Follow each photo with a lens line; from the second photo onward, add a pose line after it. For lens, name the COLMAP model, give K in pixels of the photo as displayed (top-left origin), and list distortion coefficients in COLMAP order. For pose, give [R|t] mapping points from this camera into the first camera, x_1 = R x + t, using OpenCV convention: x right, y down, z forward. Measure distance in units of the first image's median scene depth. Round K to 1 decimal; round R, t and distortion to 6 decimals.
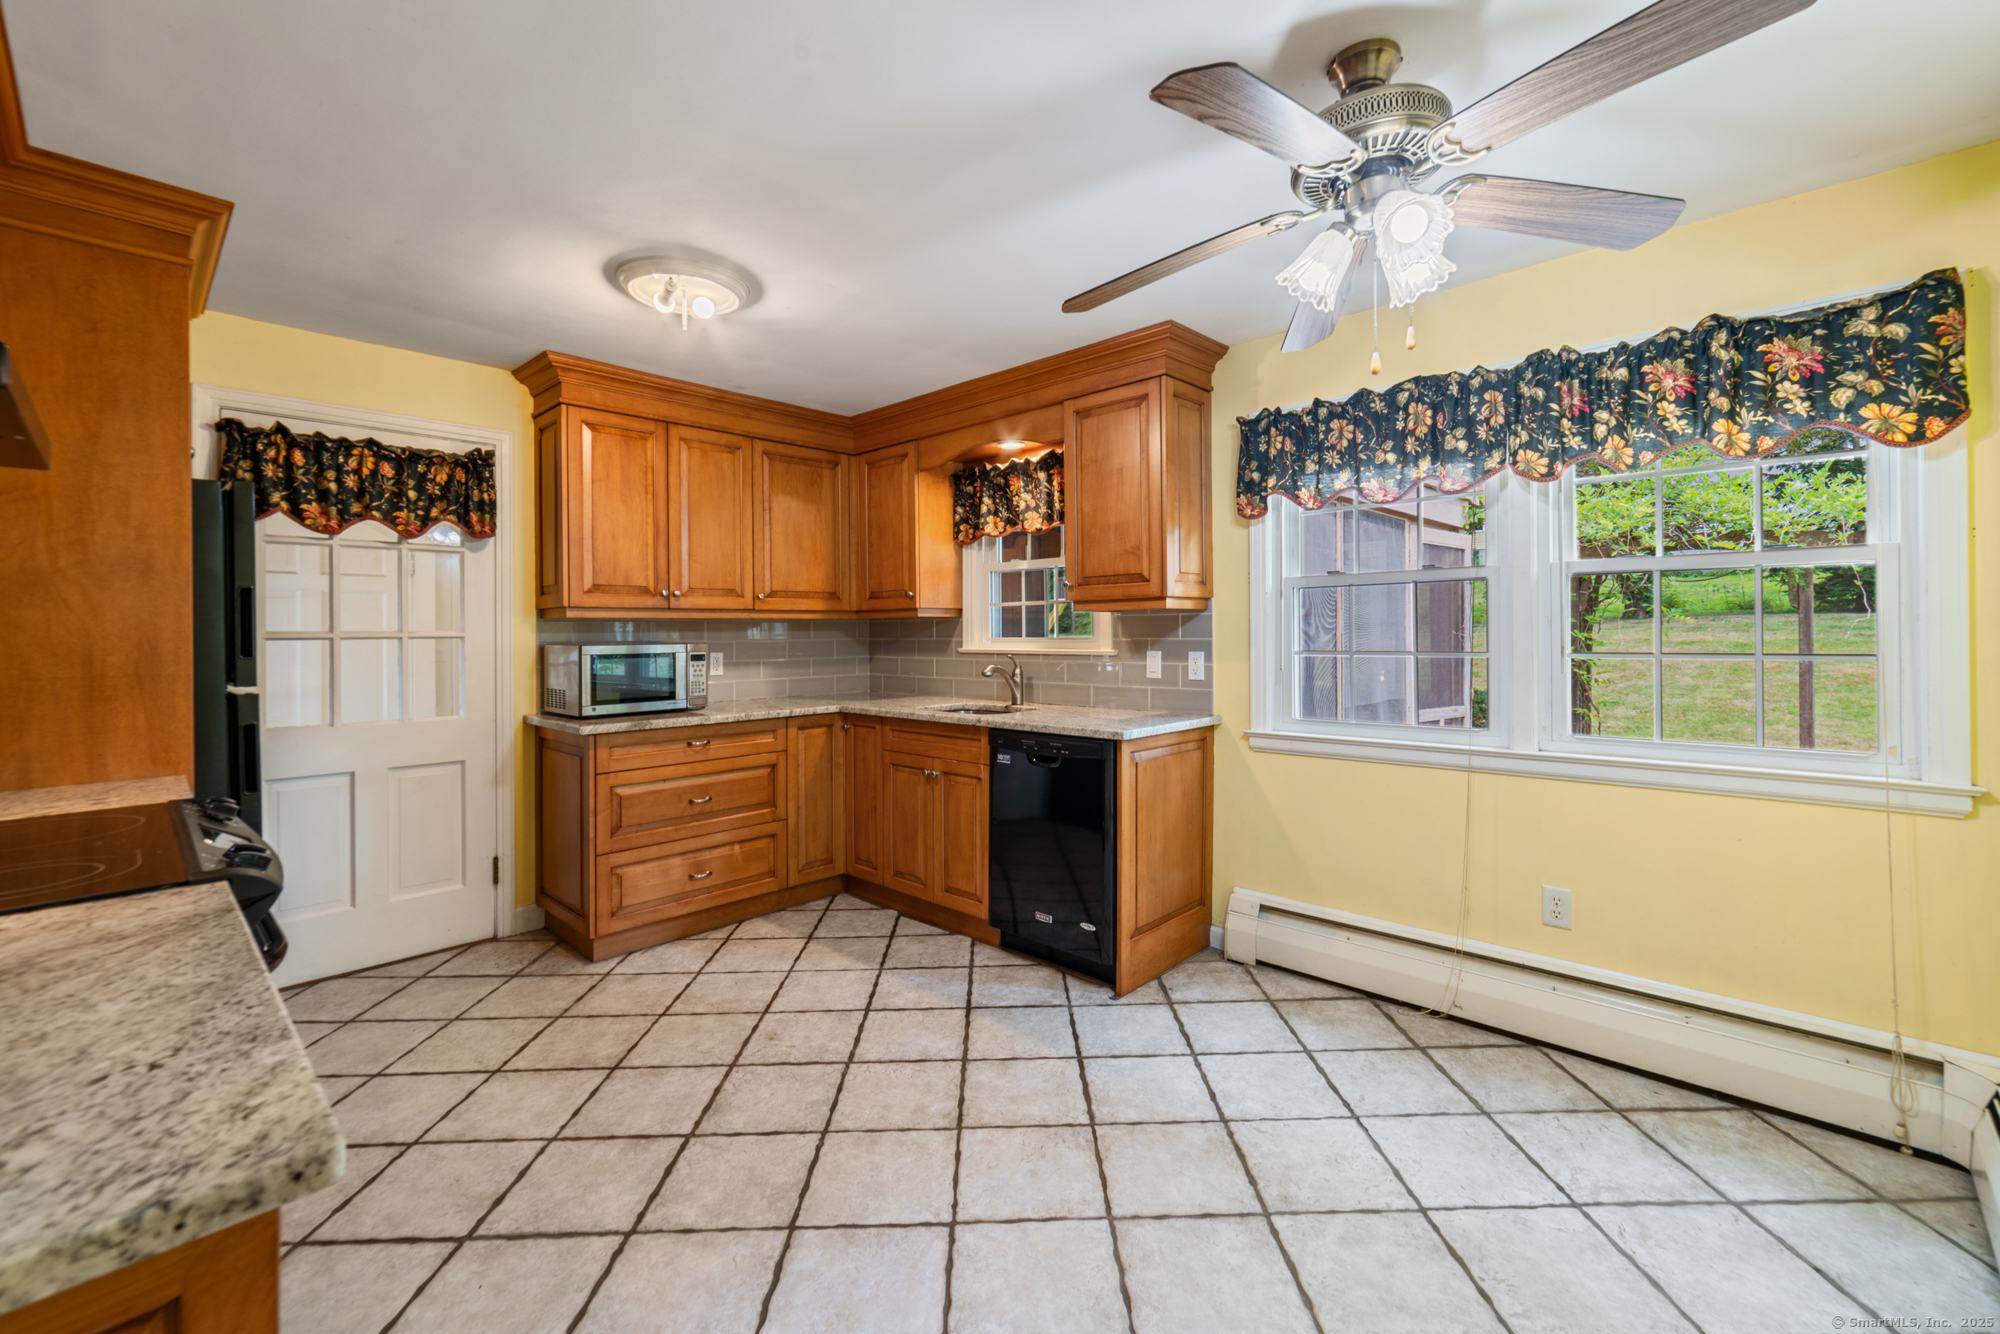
lens RADIAL K [[834.9, 0, 997.4], [0, 834.9, 630.0], [0, 0, 1]] dist [-0.009773, 0.000181]
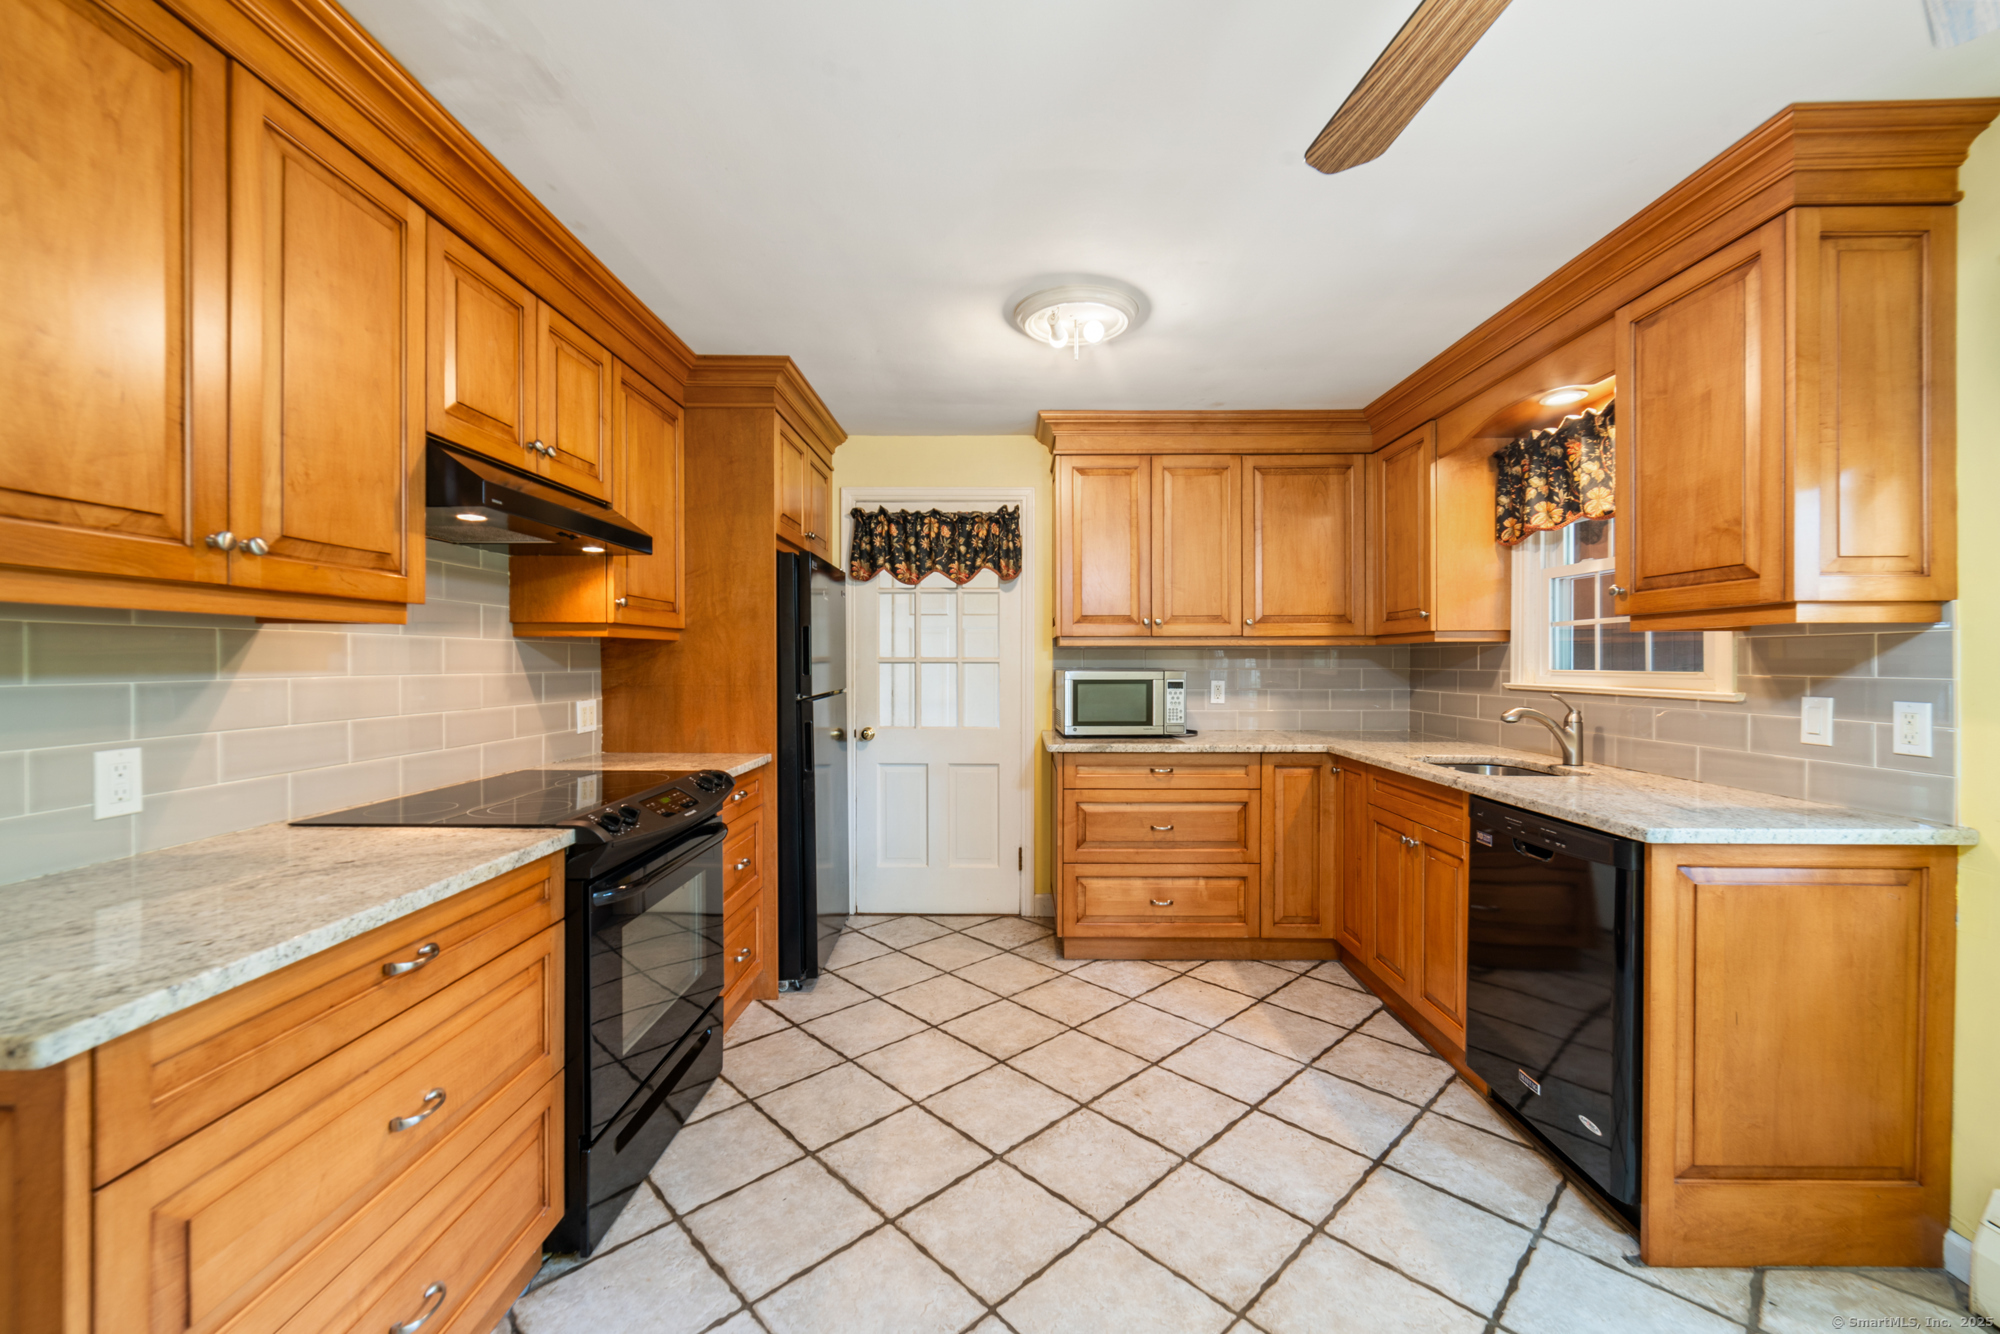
lens RADIAL K [[784.2, 0, 994.4], [0, 784.2, 661.1], [0, 0, 1]] dist [-0.001413, 0.000681]
pose [[0.675701, 0.008393, -0.737128, 0.211667], [-0.004549, 0.999964, 0.007217, -0.001245], [0.737161, -0.001523, 0.675715, 0.229413]]
